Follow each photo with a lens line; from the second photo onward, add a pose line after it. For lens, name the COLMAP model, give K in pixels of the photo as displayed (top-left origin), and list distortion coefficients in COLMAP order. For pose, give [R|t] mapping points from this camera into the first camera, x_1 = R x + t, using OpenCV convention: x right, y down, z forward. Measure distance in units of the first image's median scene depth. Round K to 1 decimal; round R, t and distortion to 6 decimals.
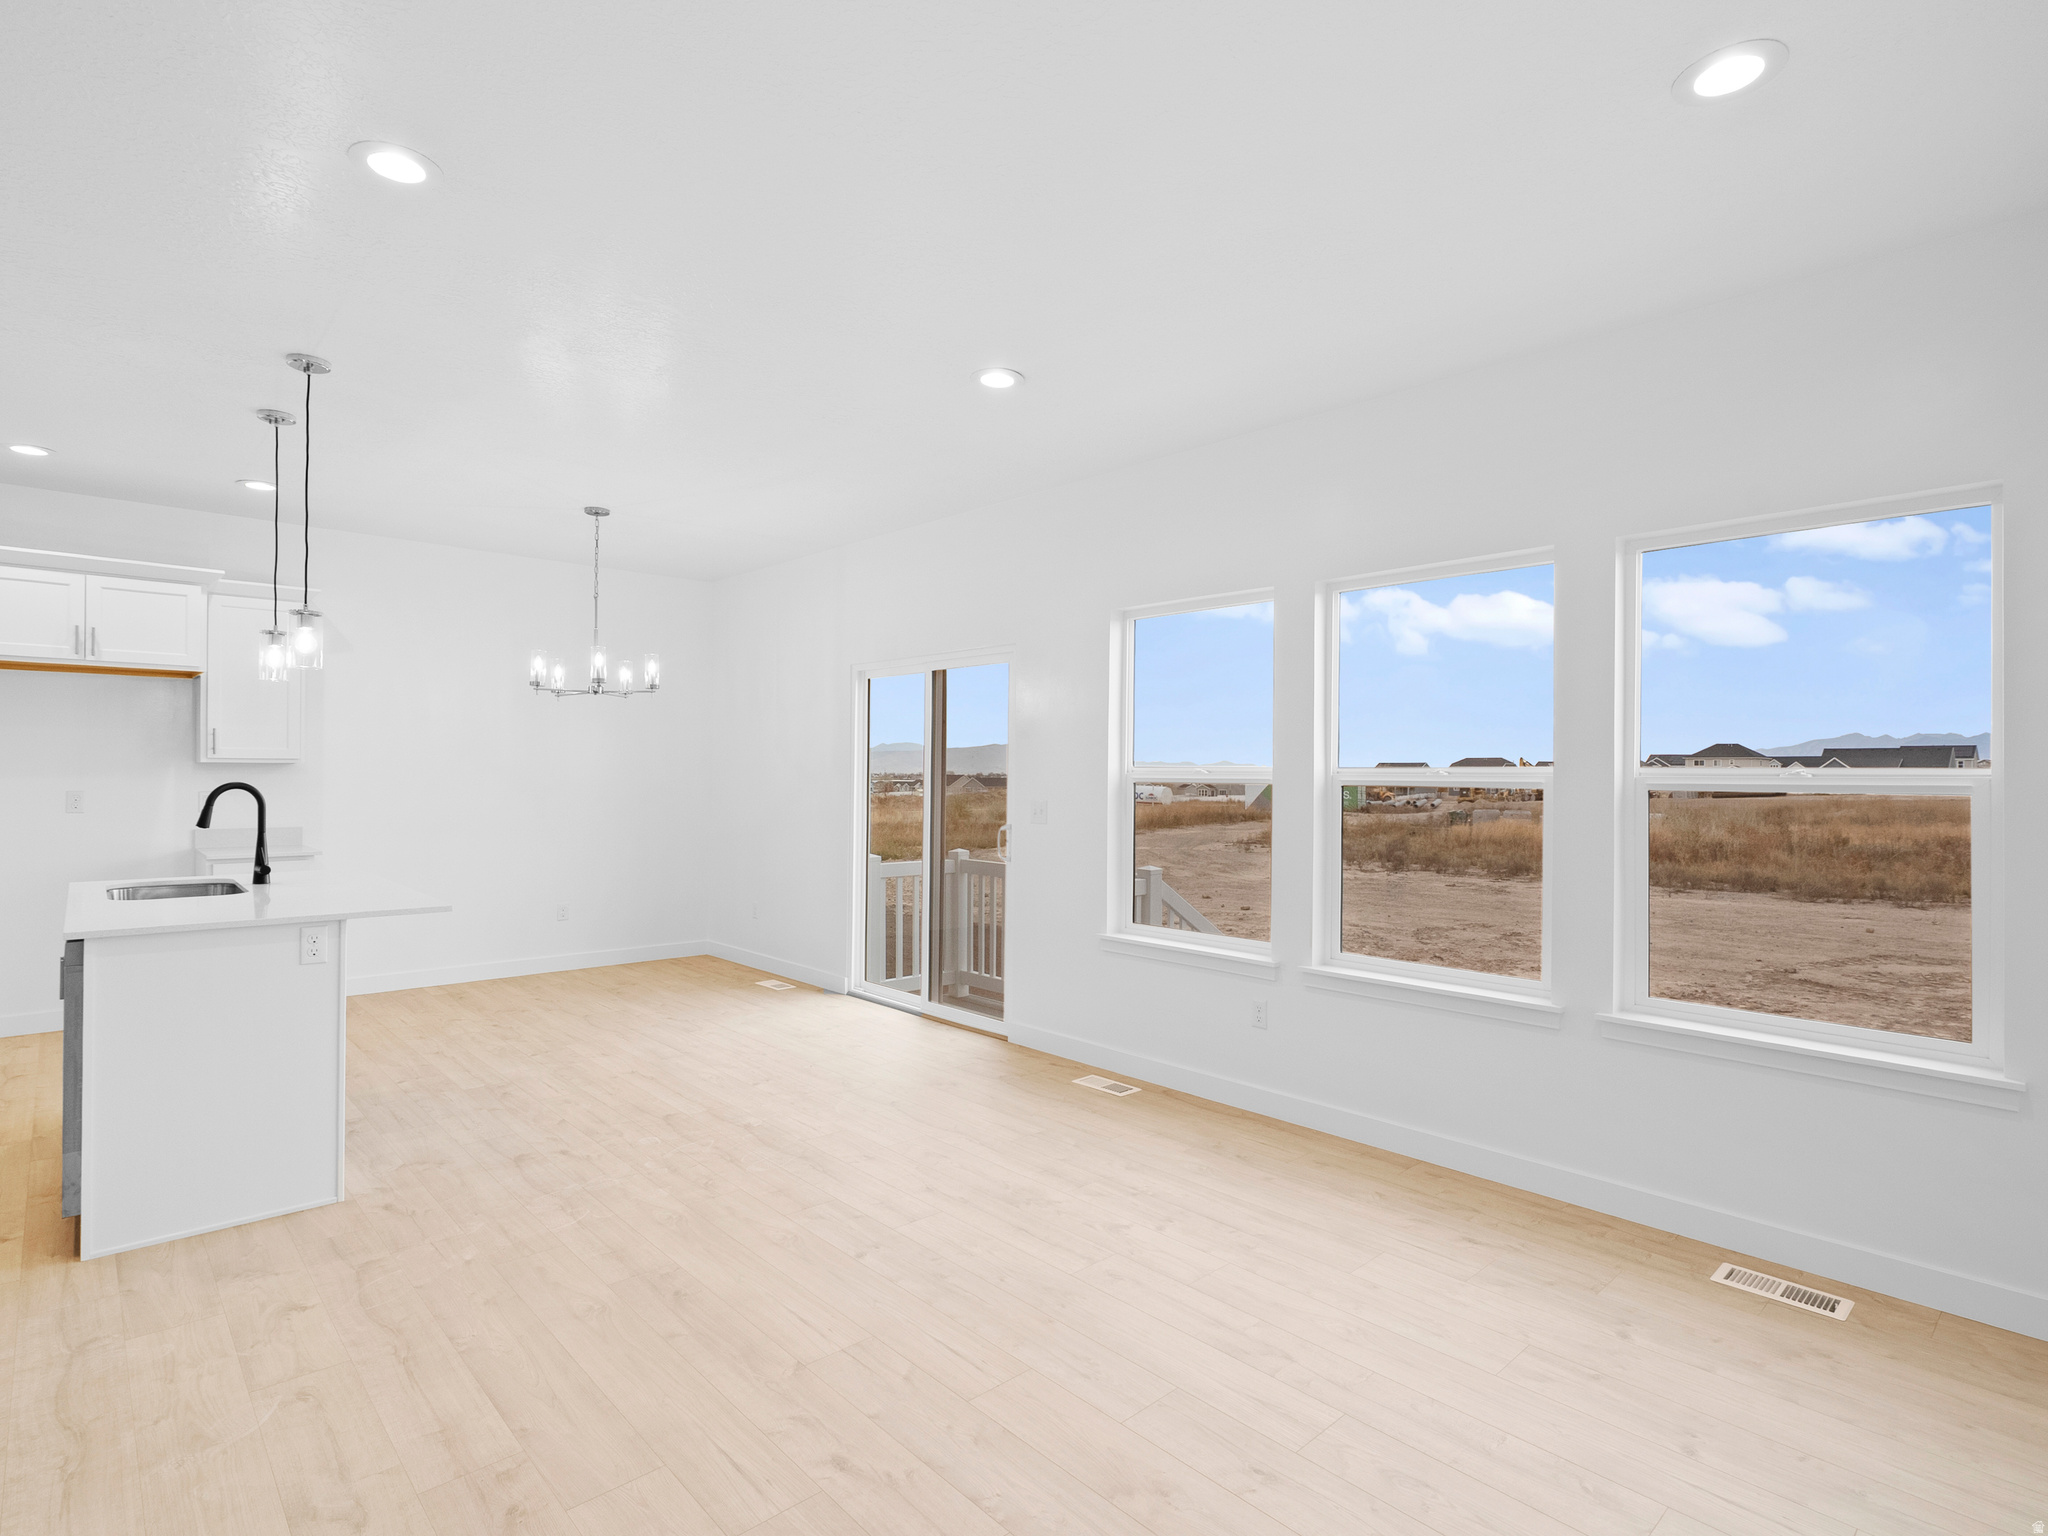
lens RADIAL K [[1041.6, 0, 1024.0], [0, 1041.6, 768.0], [0, 0, 1]] dist [-0.005017, 0.001074]
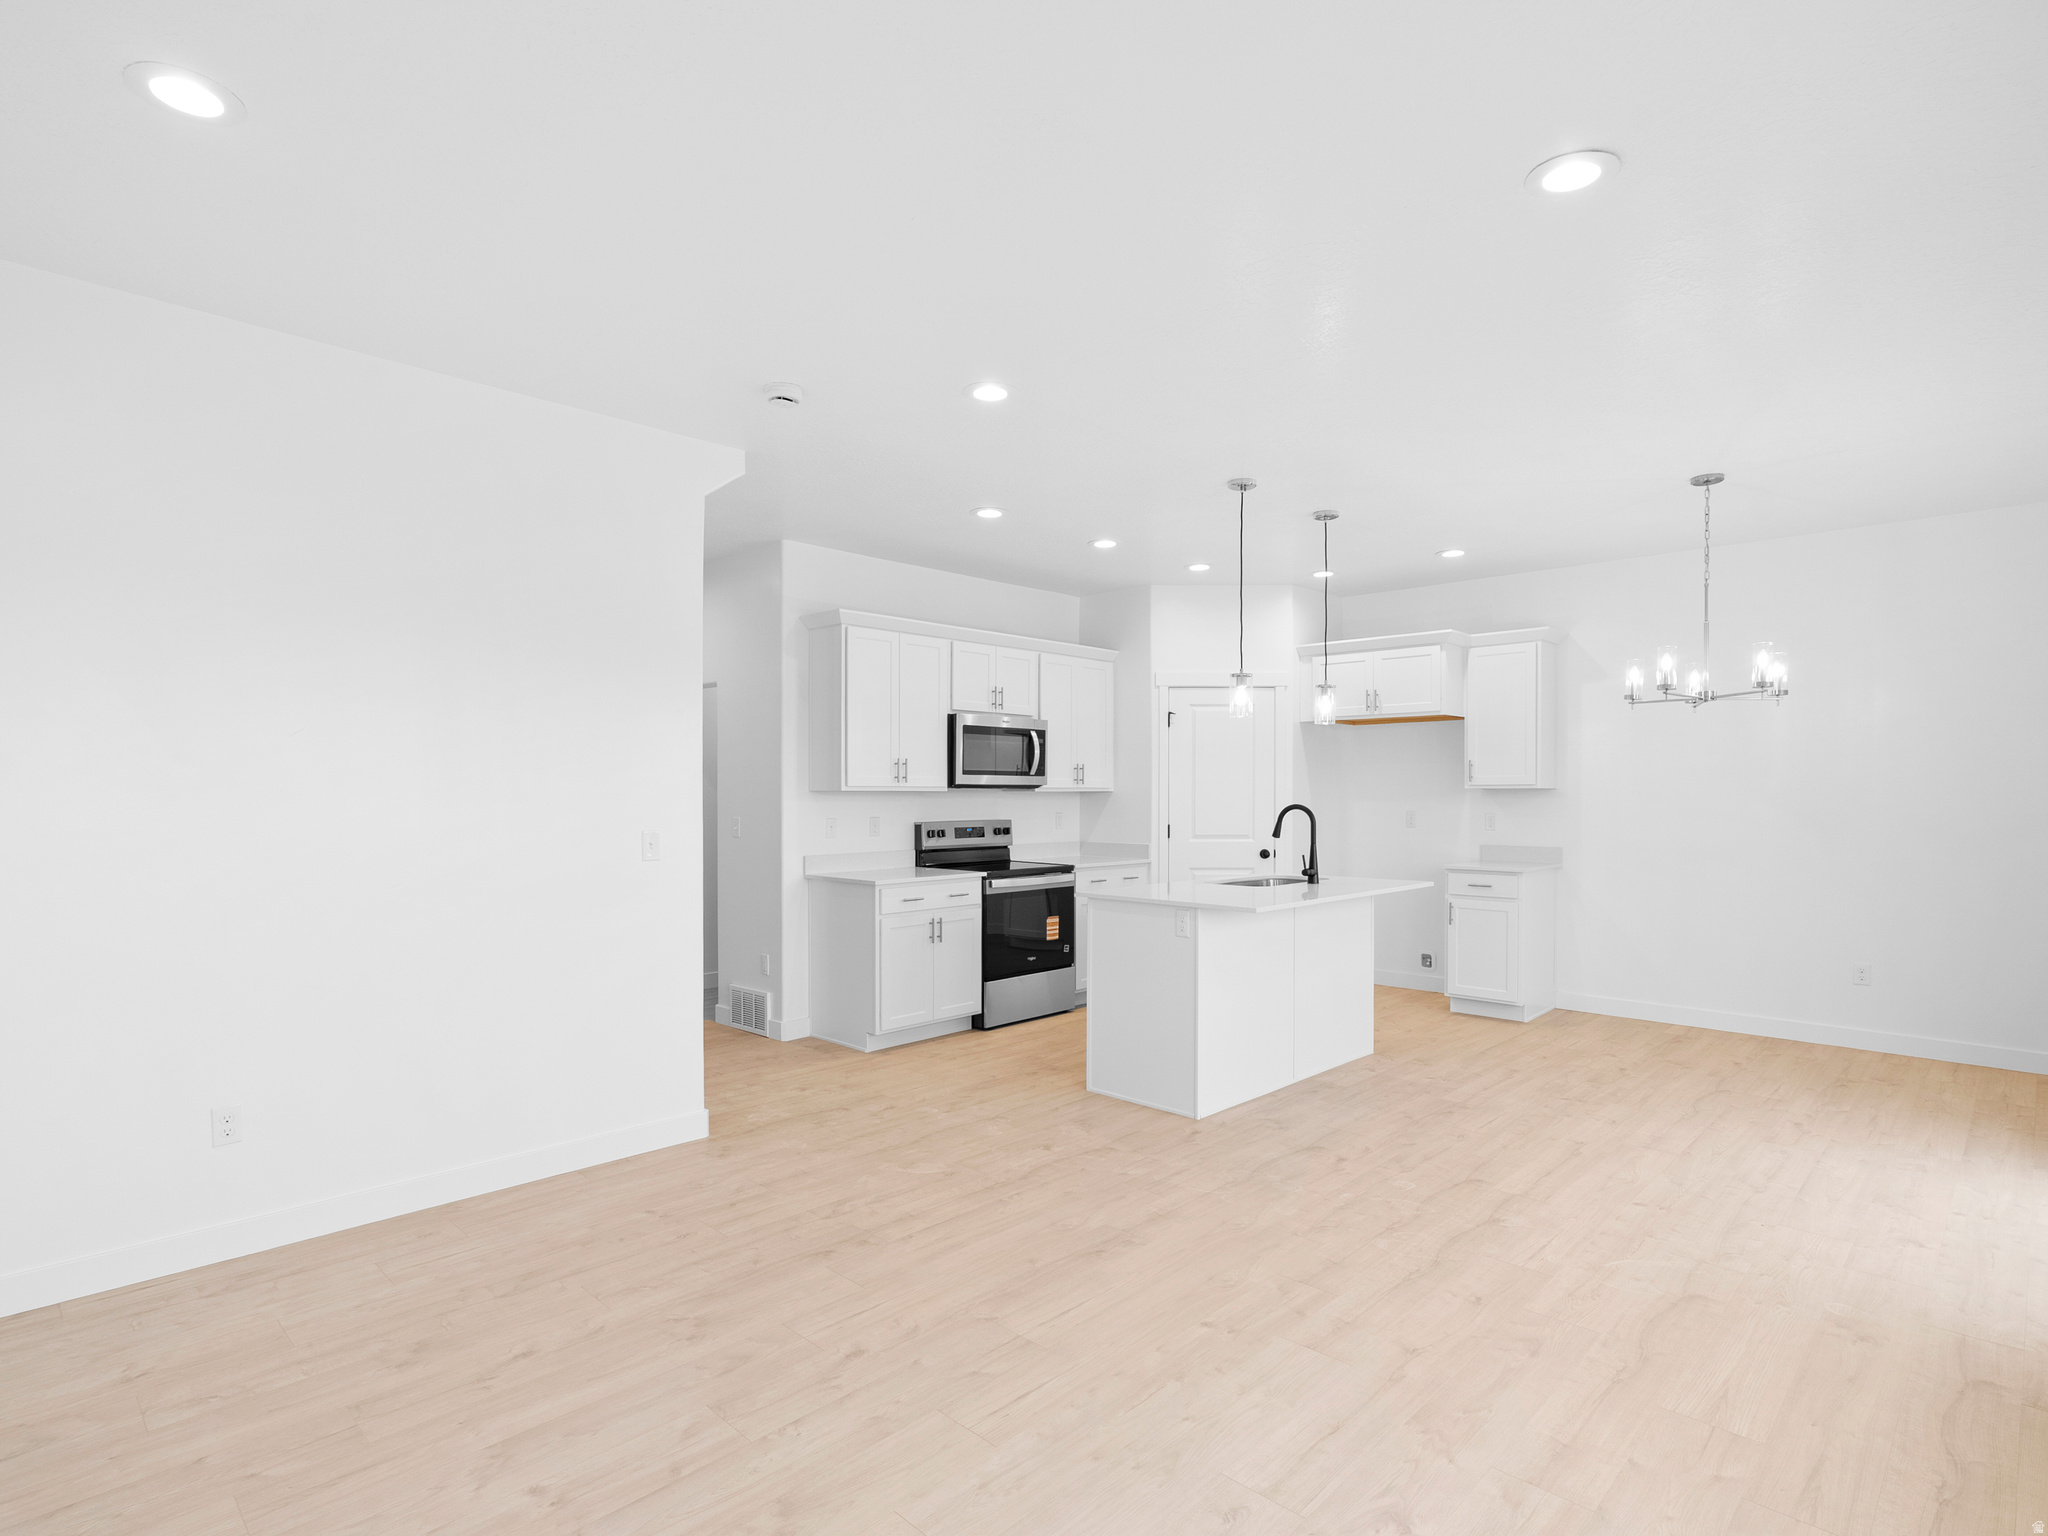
lens RADIAL K [[1055.6, 0, 1027.4], [0, 1055.6, 799.6], [0, 0, 1]] dist [-0.000883, 0.001688]
pose [[0.054189, 0.000057, -0.998531, 0.450200], [0.005227, 0.999986, 0.000341, 0.004414], [0.998517, -0.005238, 0.054188, 0.472142]]
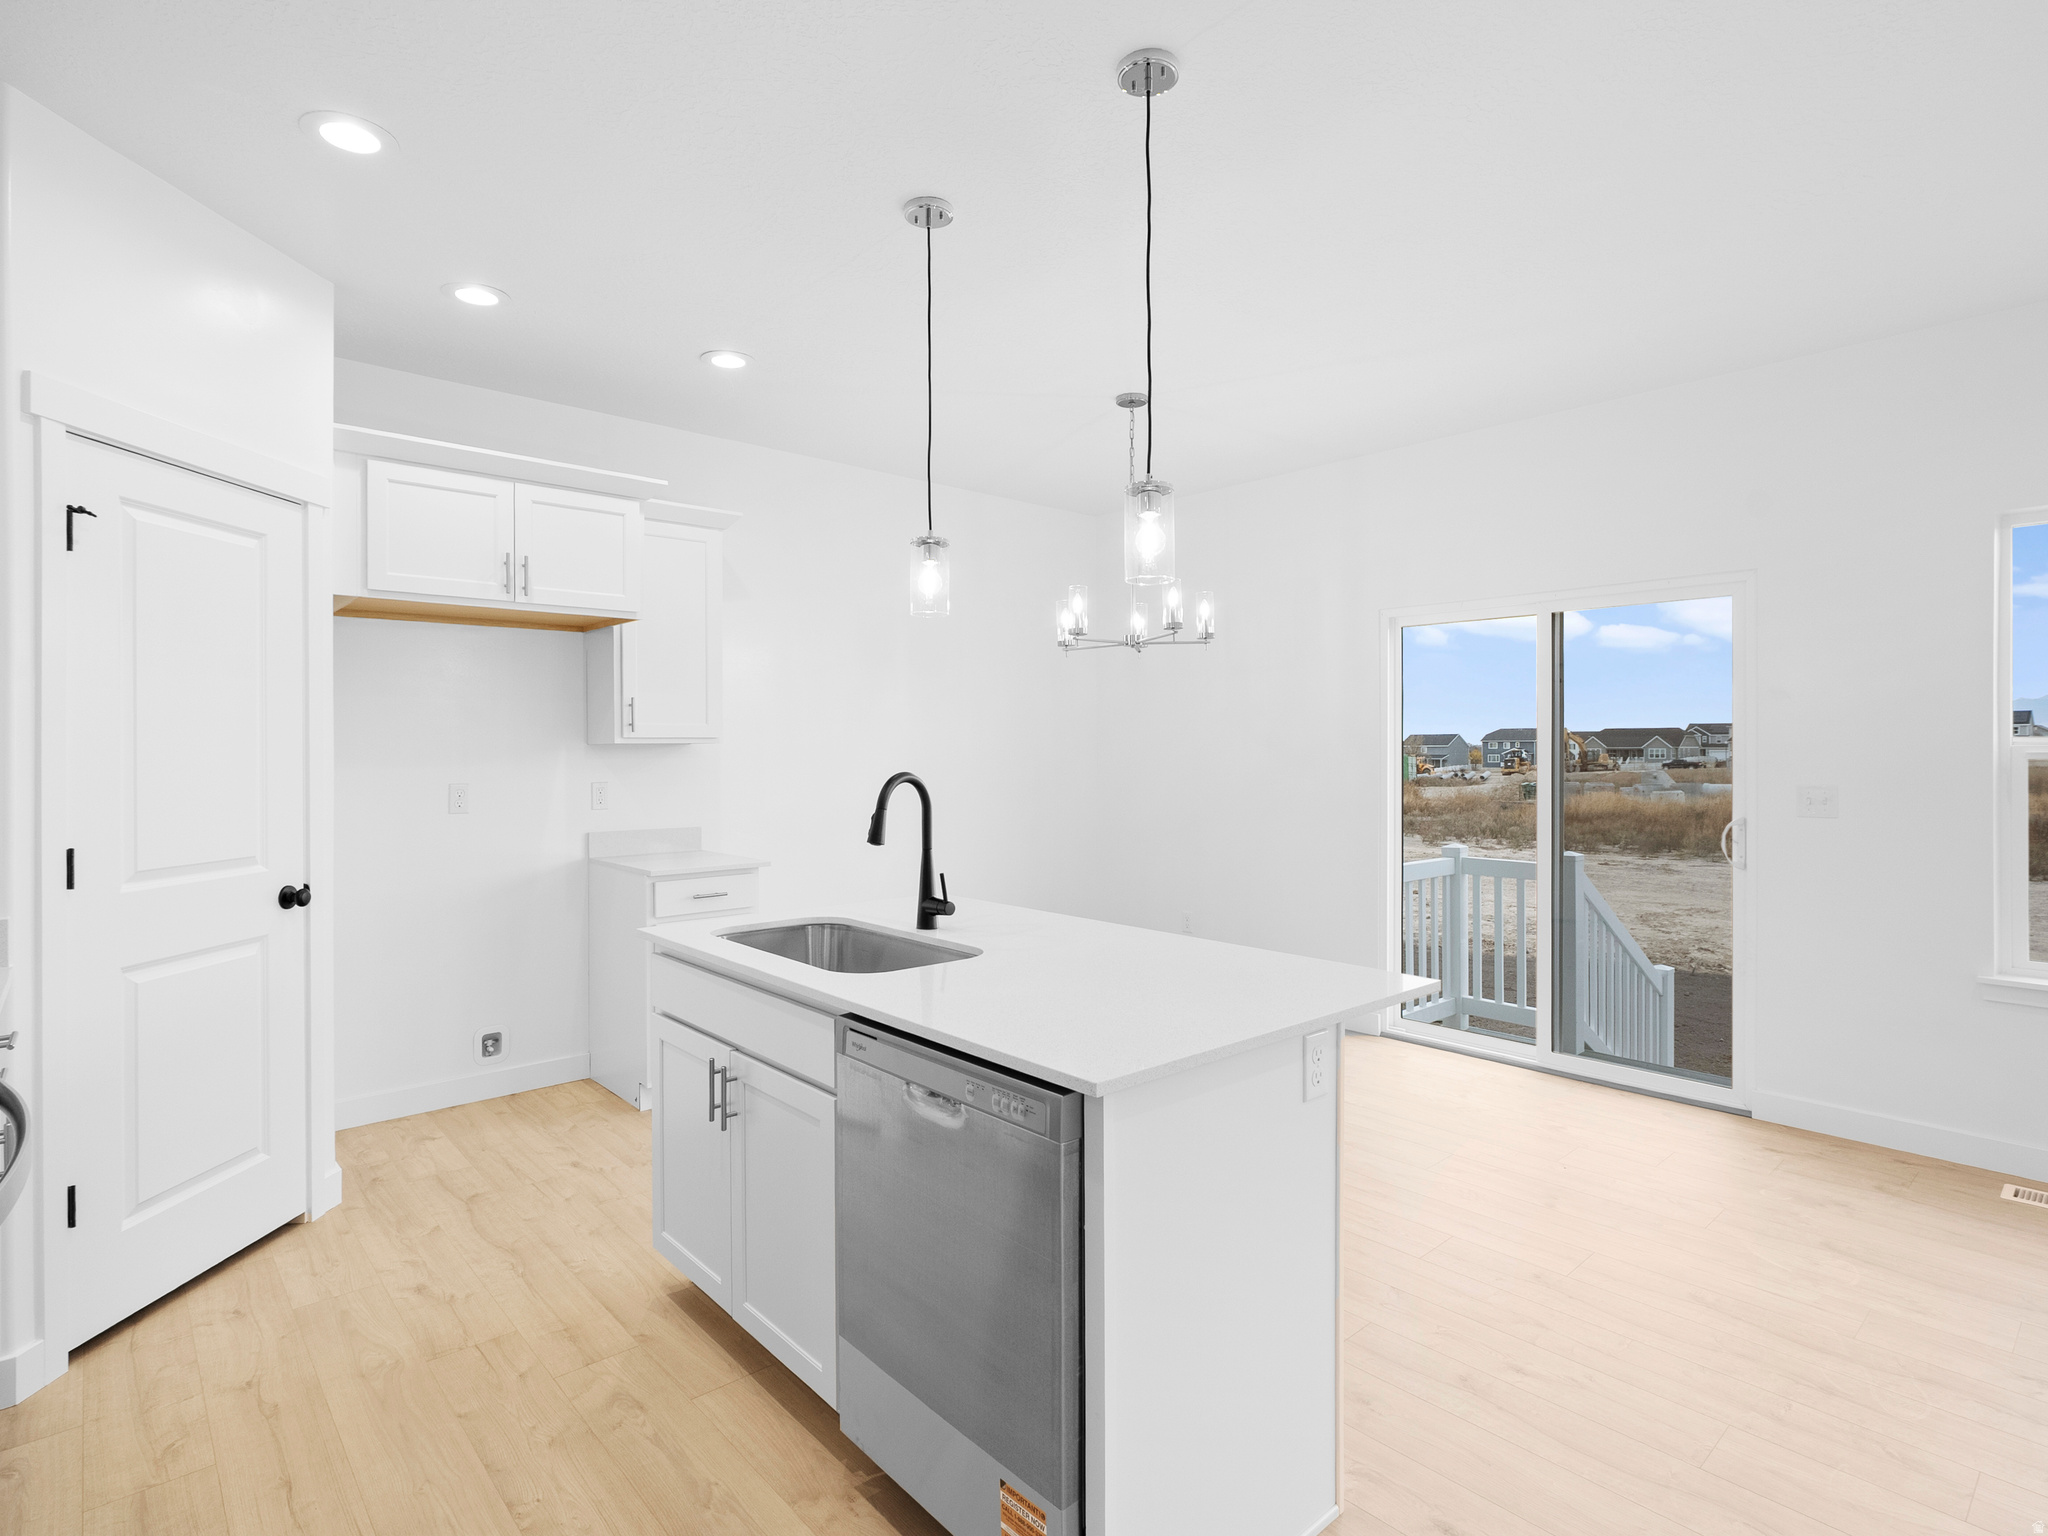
lens RADIAL K [[1043.8, 0, 1021.5], [0, 1043.8, 750.6], [0, 0, 1]] dist [-0.006904, -0.000756]
pose [[0.999732, -0.009733, -0.020992, -0.540922], [0.009866, 0.999932, 0.006240, -0.002382], [0.020930, -0.006445, 0.999760, 0.287696]]
